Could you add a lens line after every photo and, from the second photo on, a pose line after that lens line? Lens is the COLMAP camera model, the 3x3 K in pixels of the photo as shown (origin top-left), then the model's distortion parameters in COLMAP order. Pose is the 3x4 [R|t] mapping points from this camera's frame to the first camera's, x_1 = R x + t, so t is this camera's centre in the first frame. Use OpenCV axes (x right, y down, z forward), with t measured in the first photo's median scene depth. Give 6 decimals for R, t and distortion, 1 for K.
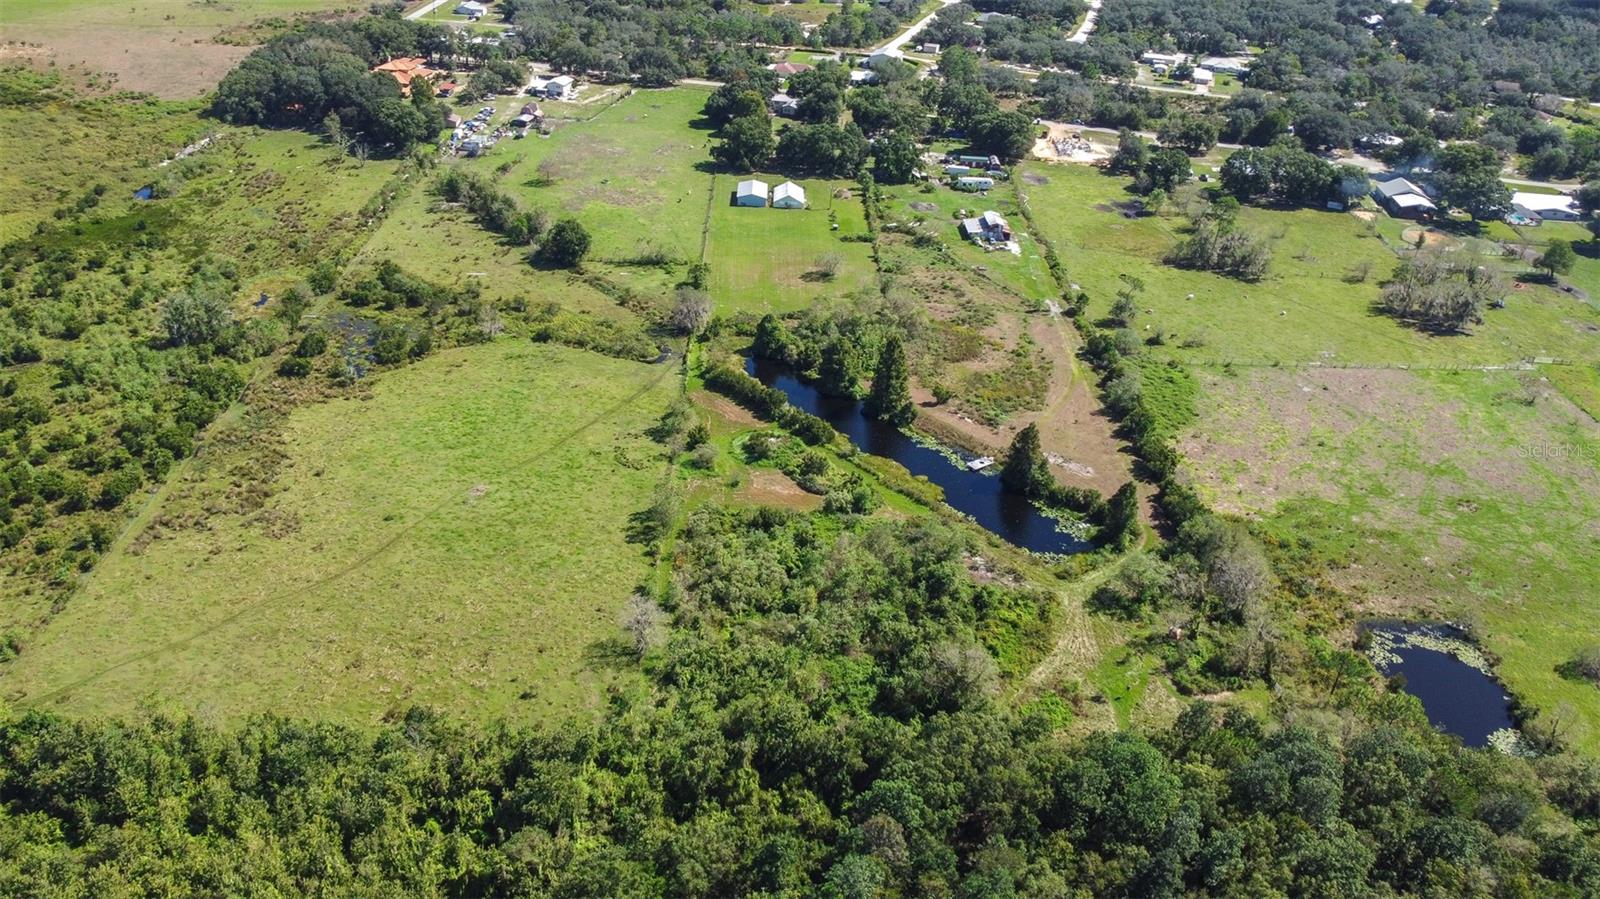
lens RADIAL K [[1302.7, 0, 769.3], [0, 1302.7, 445.0], [0, 0, 1]] dist [-0.003303, -0.000903]
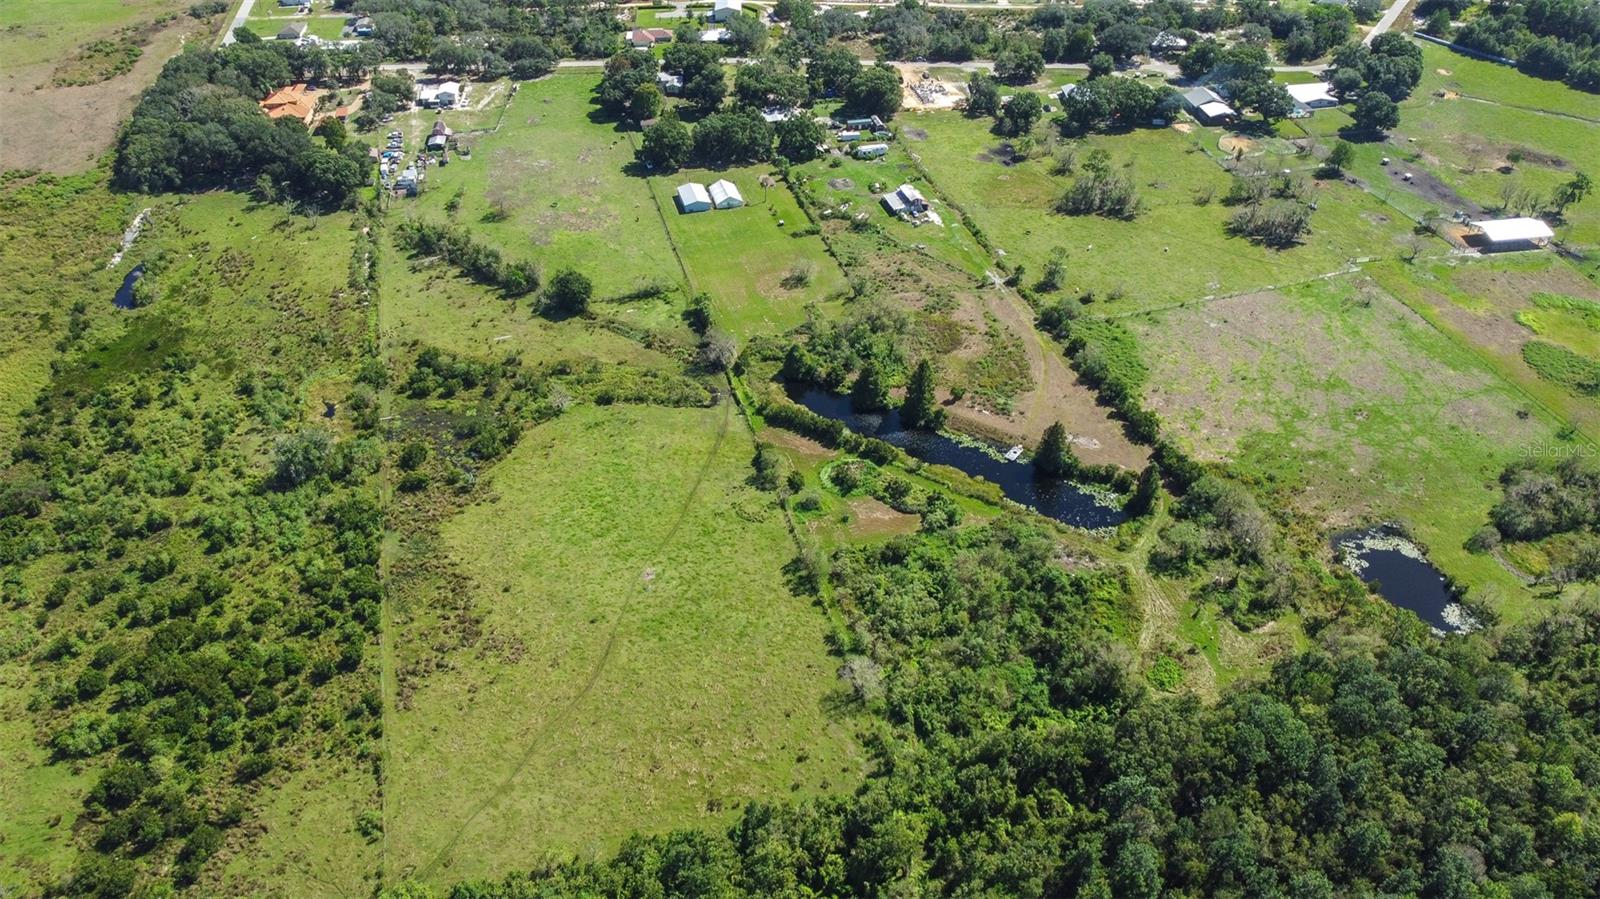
lens RADIAL K [[1215.7, 0, 799.0], [0, 1215.7, 452.0], [0, 0, 1]] dist [-0.001315, -0.003313]
pose [[0.959796, -0.204193, 0.192604, -0.215941], [0.170872, 0.969404, 0.176232, -0.188488], [-0.222697, -0.136236, 0.965322, -0.070174]]
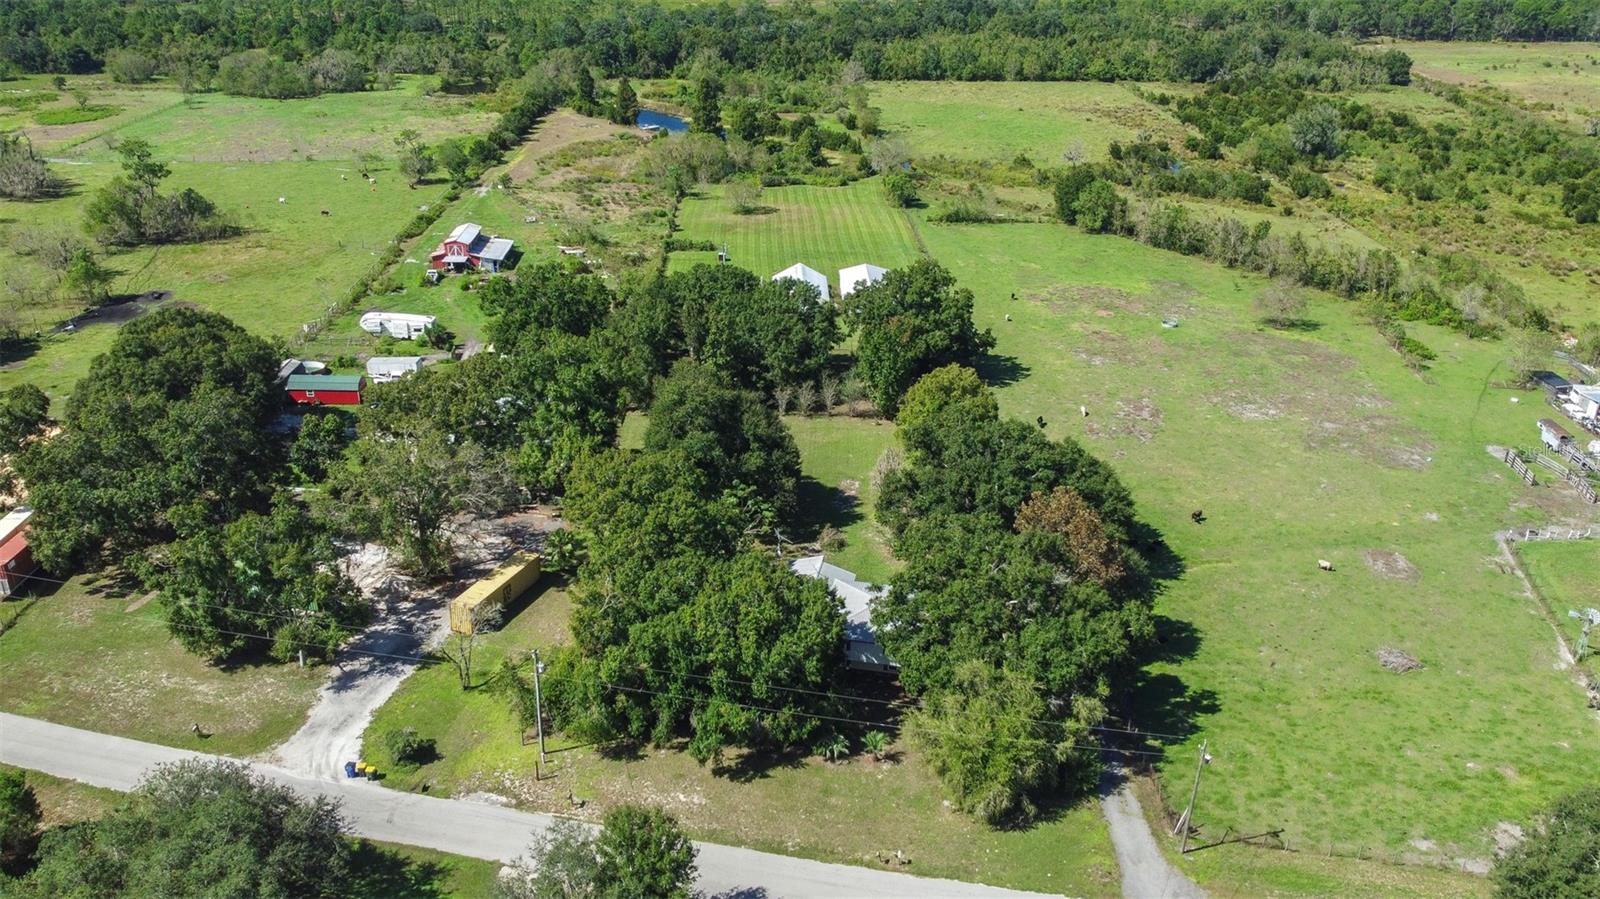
lens RADIAL K [[1257.6, 0, 780.5], [0, 1257.6, 440.2], [0, 0, 1]] dist [-0.005334, 0.000353]
pose [[-0.998226, -0.041349, -0.042836, 0.054131], [-0.059140, 0.605742, 0.793460, -0.707725], [-0.006862, 0.794586, -0.607113, 1.714003]]
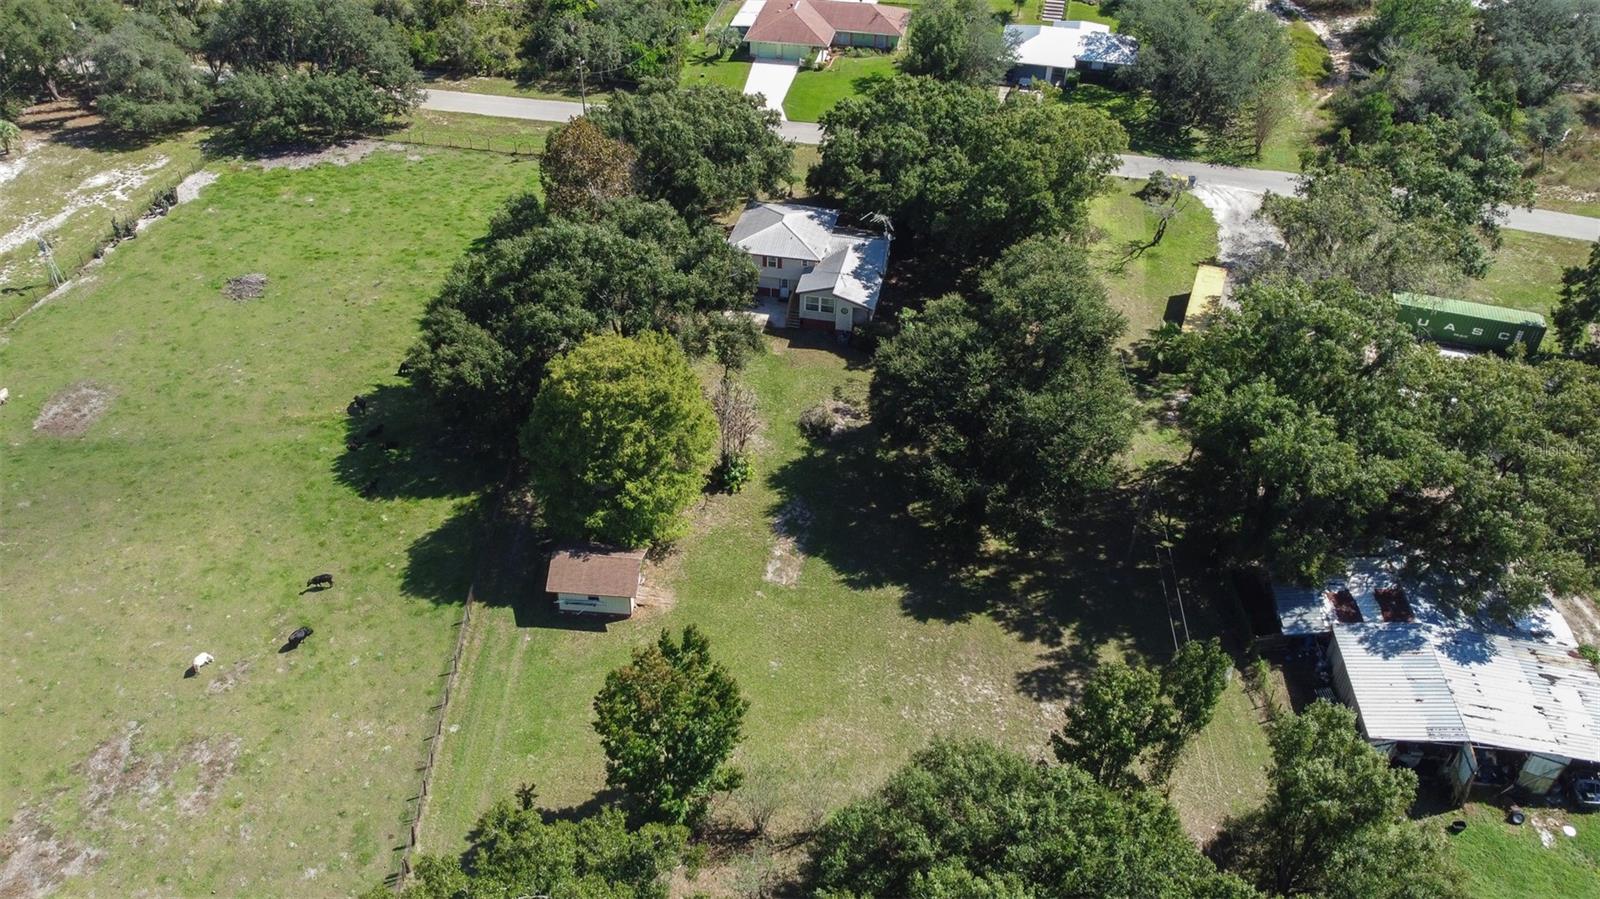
lens RADIAL K [[1250.1, 0, 771.6], [0, 1250.1, 454.7], [0, 0, 1]] dist [-0.005125, -0.000076]
pose [[0.999260, -0.036891, -0.010917, 0.010695], [0.038217, 0.984439, 0.171518, -0.410038], [0.004420, -0.171809, 0.985120, 1.204069]]
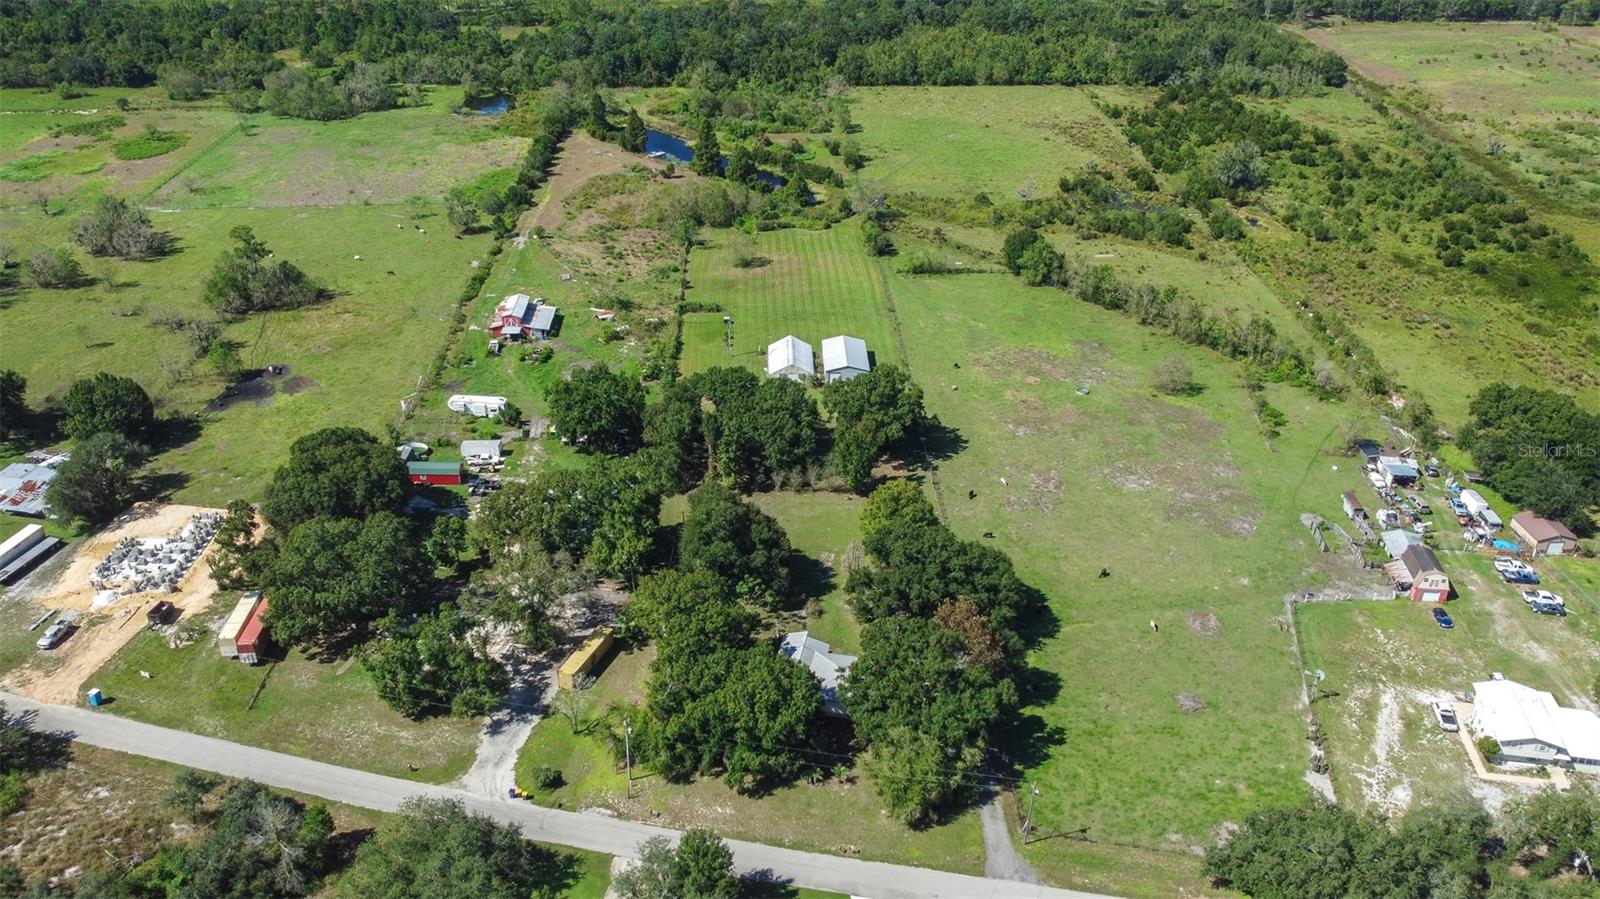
lens RADIAL K [[1250.1, 0, 771.6], [0, 1250.1, 454.7], [0, 0, 1]] dist [-0.005125, -0.000076]
pose [[-0.998568, -0.028944, -0.044999, 0.066365], [-0.053500, 0.529910, 0.846365, -0.890894], [-0.000652, 0.847560, -0.530699, 1.738363]]
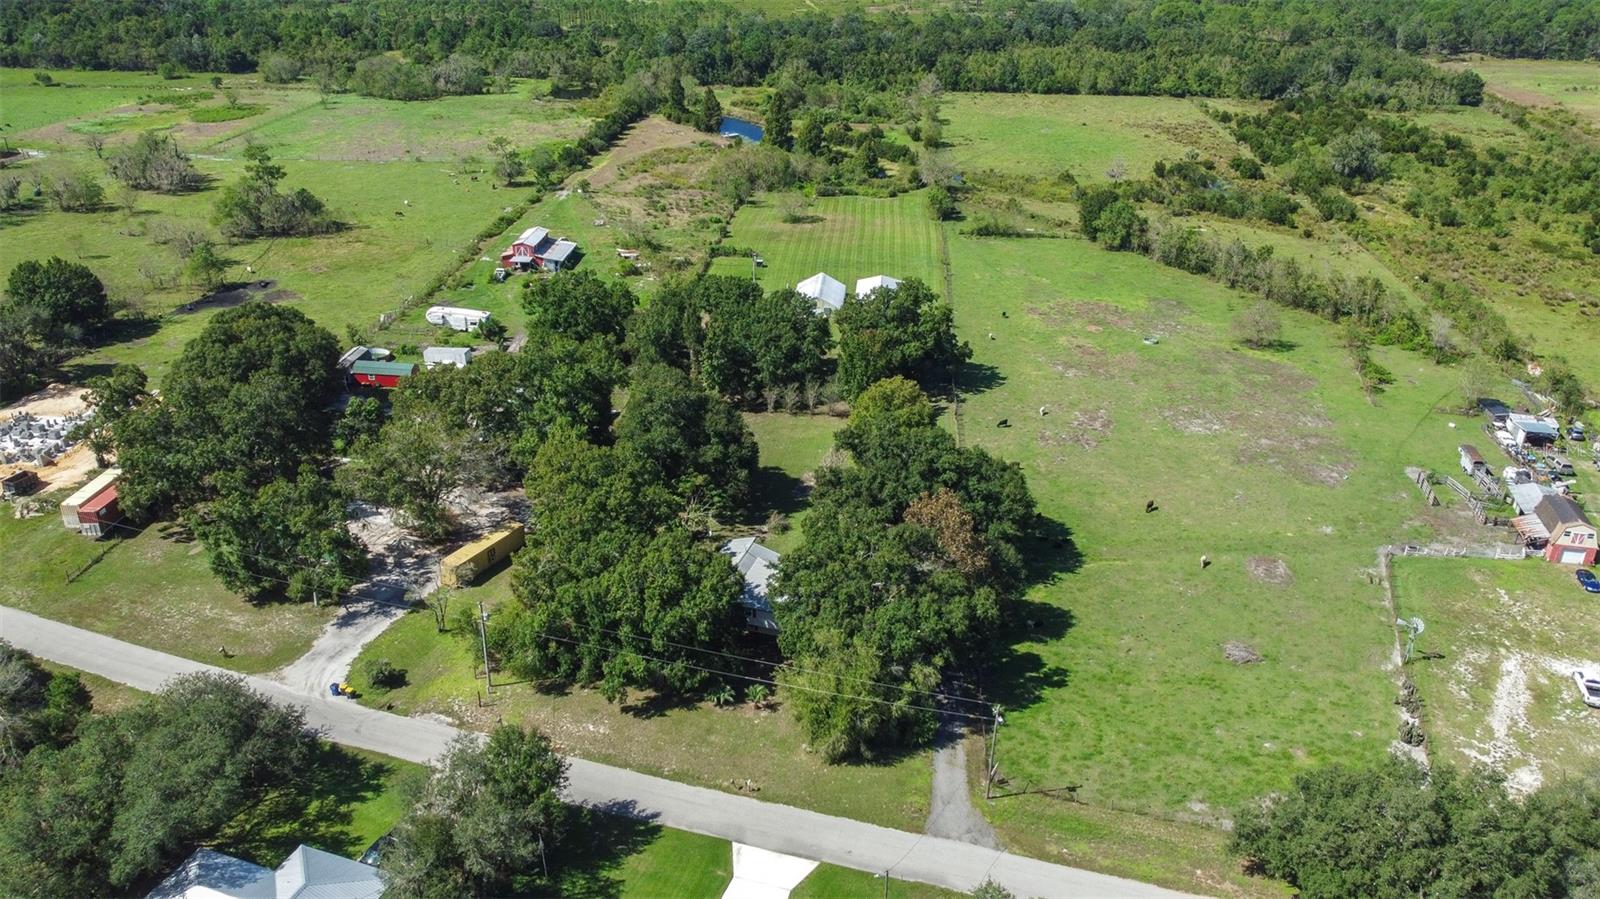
lens RADIAL K [[1213.6, 0, 797.0], [0, 1213.6, 442.9], [0, 0, 1]] dist [-0.005176, -0.000622]
pose [[-0.995539, -0.083748, 0.043463, -0.005362], [-0.014347, 0.589636, 0.807541, -0.752860], [-0.093258, 0.803315, -0.588207, 1.735753]]
